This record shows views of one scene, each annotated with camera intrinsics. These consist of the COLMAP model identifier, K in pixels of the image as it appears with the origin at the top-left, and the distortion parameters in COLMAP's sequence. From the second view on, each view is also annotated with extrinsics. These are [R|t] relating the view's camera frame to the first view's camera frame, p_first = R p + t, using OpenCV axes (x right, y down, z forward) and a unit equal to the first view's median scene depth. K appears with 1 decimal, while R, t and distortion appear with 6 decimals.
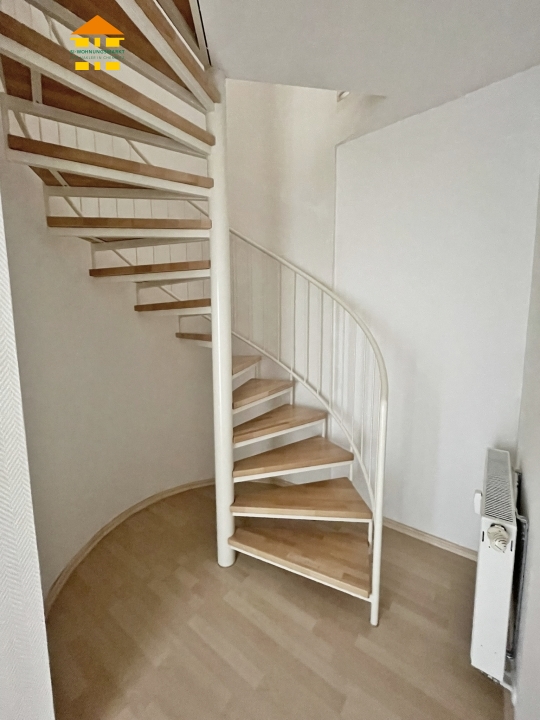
lens RADIAL K [[290.7, 0, 270.0], [0, 290.7, 360.0], [0, 0, 1]] dist [-0.000535, -0.000941]
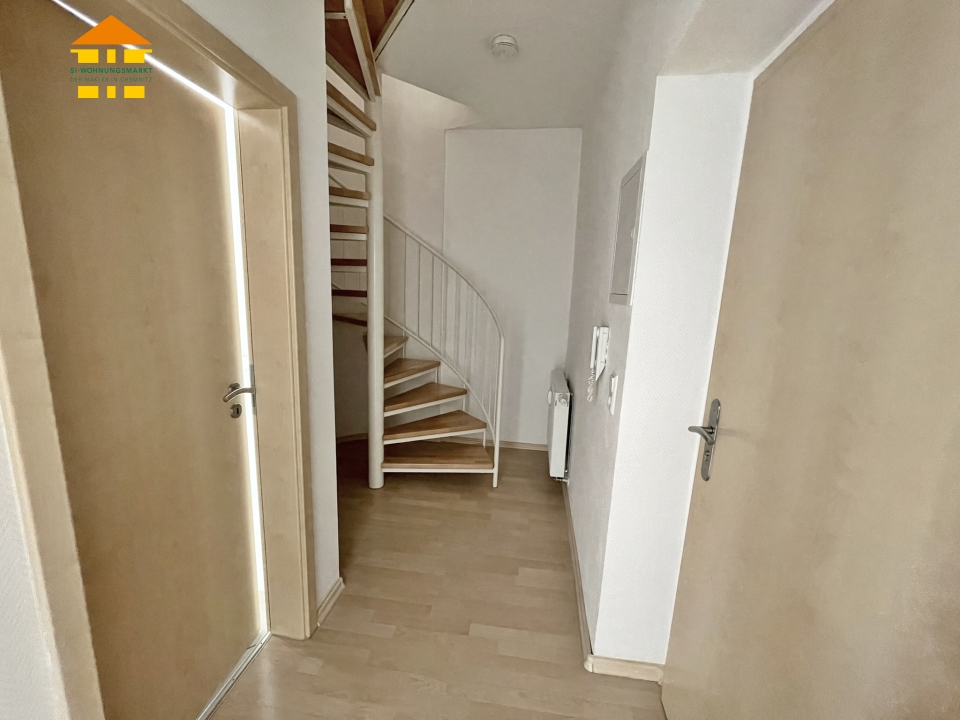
lens RADIAL K [[387.6, 0, 480.0], [0, 387.6, 360.0], [0, 0, 1]] dist [-0.000535, -0.000941]
pose [[0.871404, -0.053010, 0.487693, -0.587566], [0.014343, 0.996473, 0.082684, 0.068913], [-0.490356, -0.065056, 0.869091, -0.601458]]
